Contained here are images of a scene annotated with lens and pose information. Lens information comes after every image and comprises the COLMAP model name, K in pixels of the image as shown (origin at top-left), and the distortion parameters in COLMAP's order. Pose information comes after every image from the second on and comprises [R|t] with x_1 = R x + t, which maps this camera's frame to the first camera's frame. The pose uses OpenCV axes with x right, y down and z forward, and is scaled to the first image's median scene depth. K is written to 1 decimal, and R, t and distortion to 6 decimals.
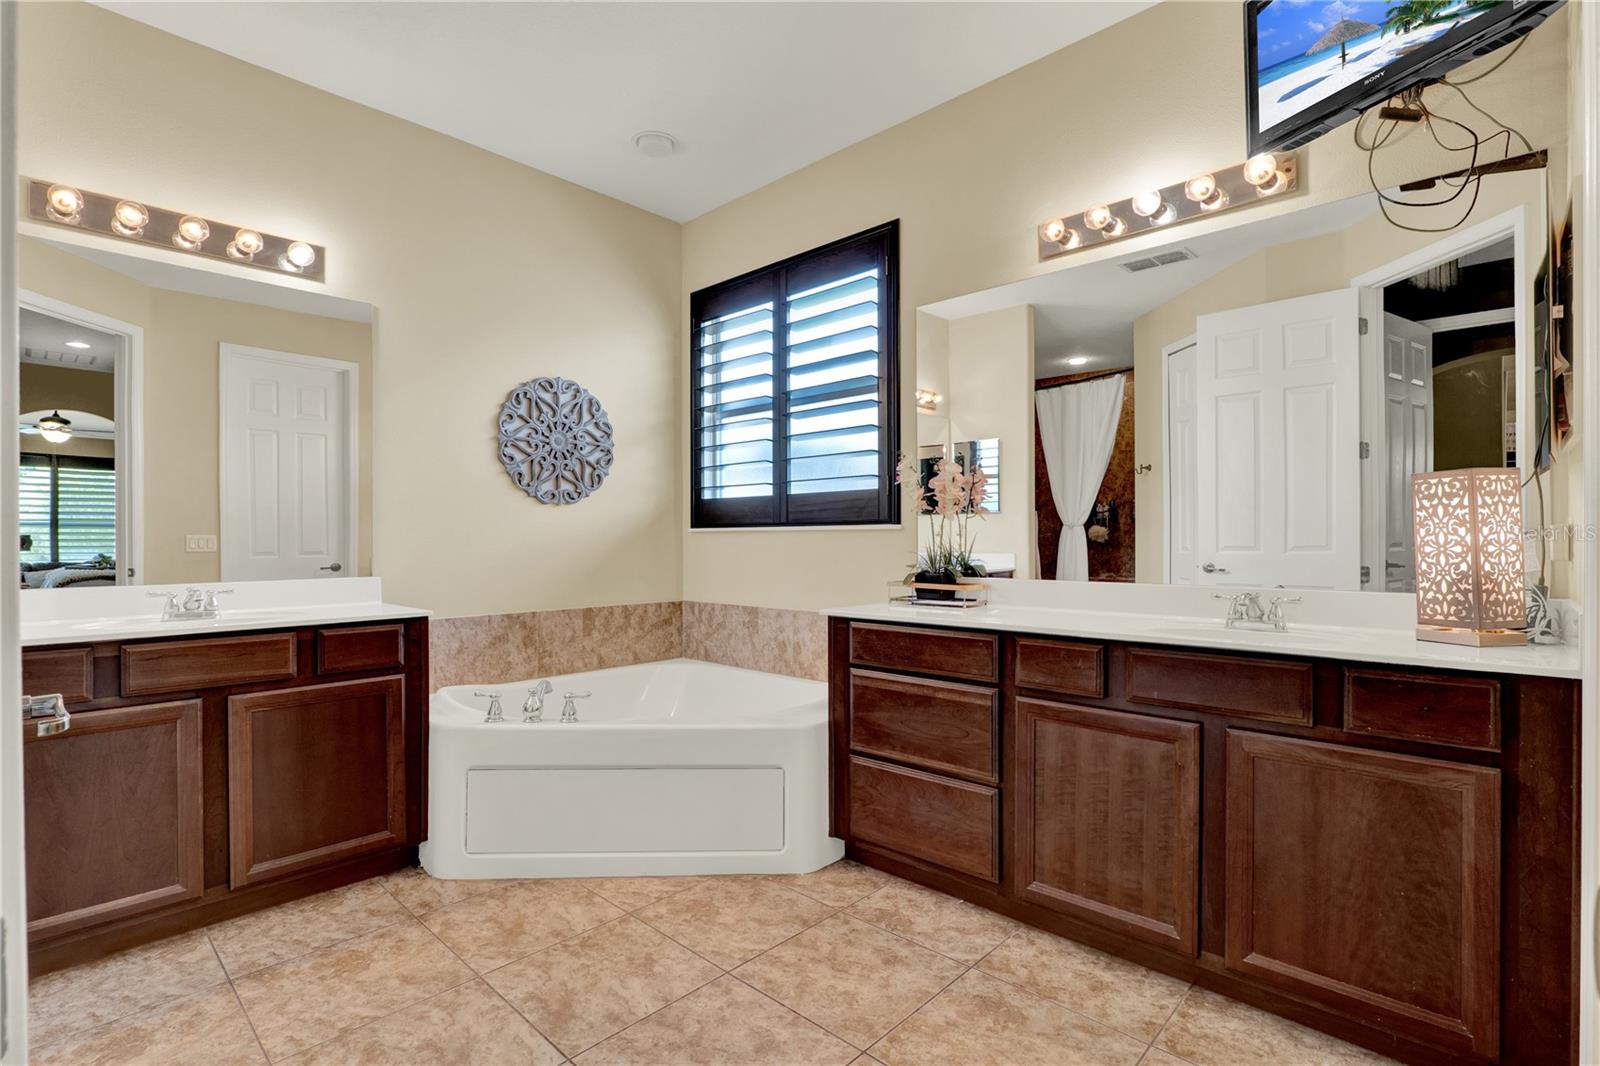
lens RADIAL K [[749.1, 0, 772.4], [0, 749.1, 536.5], [0, 0, 1]] dist [-0.022655, 0.005080]
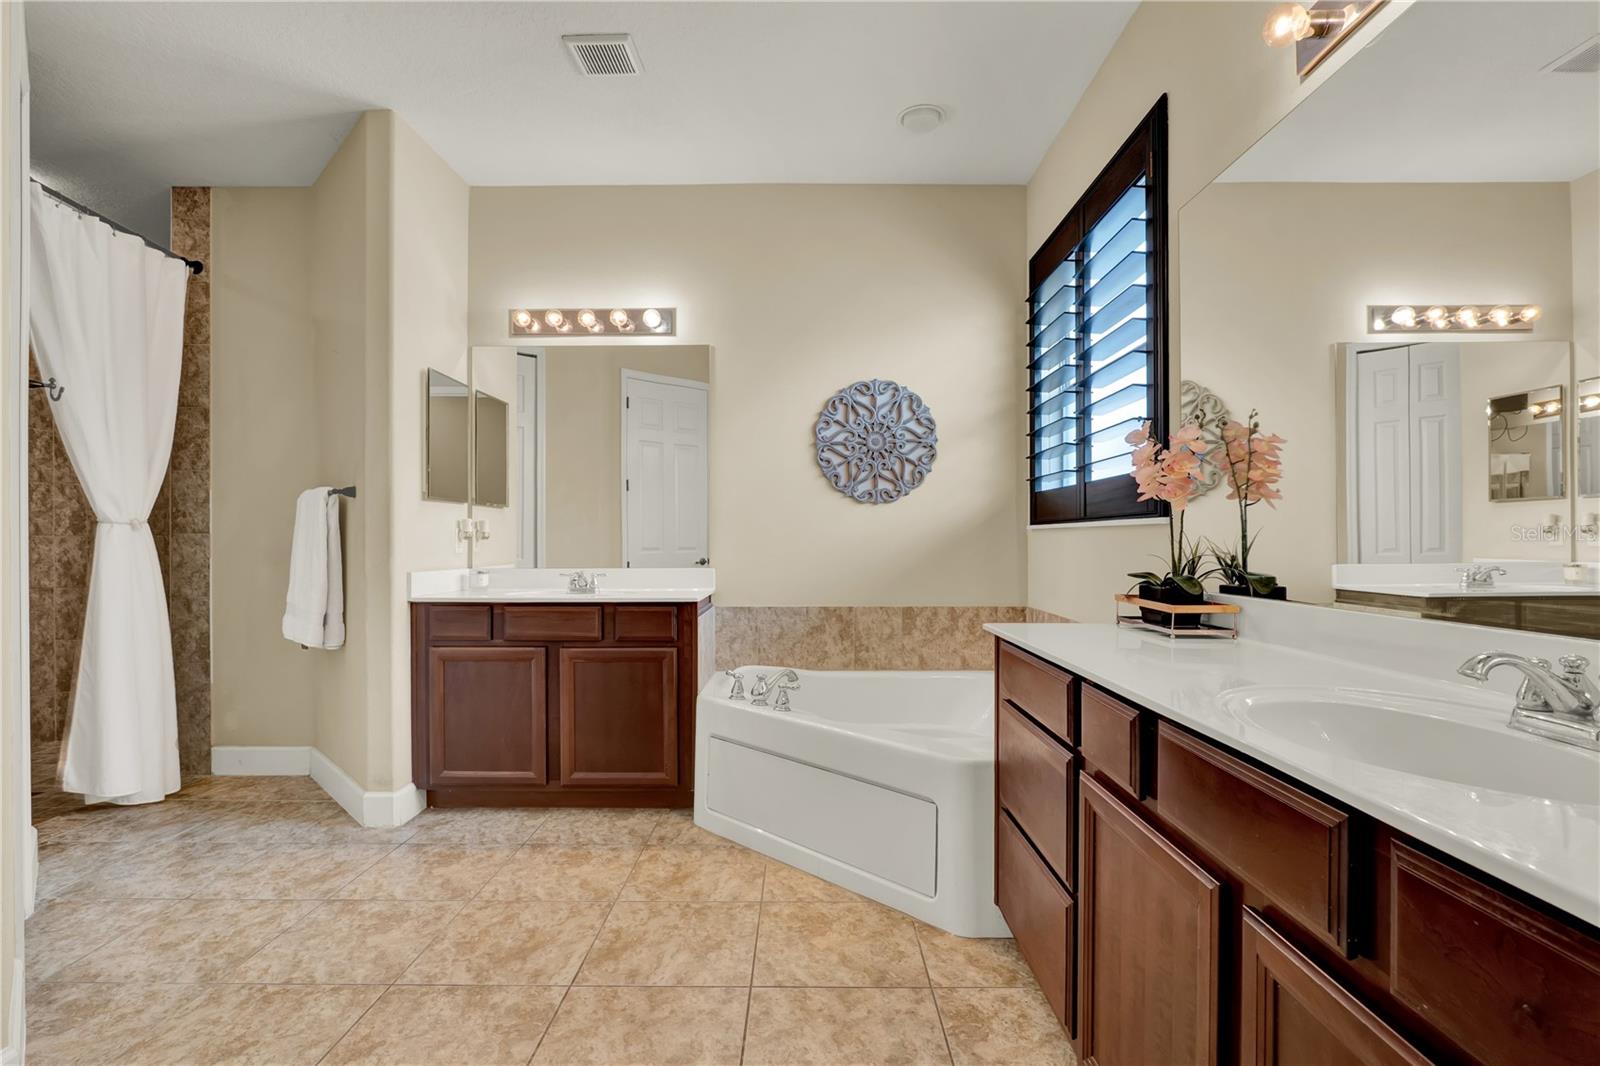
lens RADIAL K [[749.1, 0, 795.4], [0, 749.1, 538.4], [0, 0, 1]] dist [-0.022655, 0.005080]
pose [[0.695381, 0.002500, -0.718637, 0.458655], [0.001012, 0.999990, 0.004458, 0.000304], [0.718640, -0.003827, 0.695371, 0.254479]]
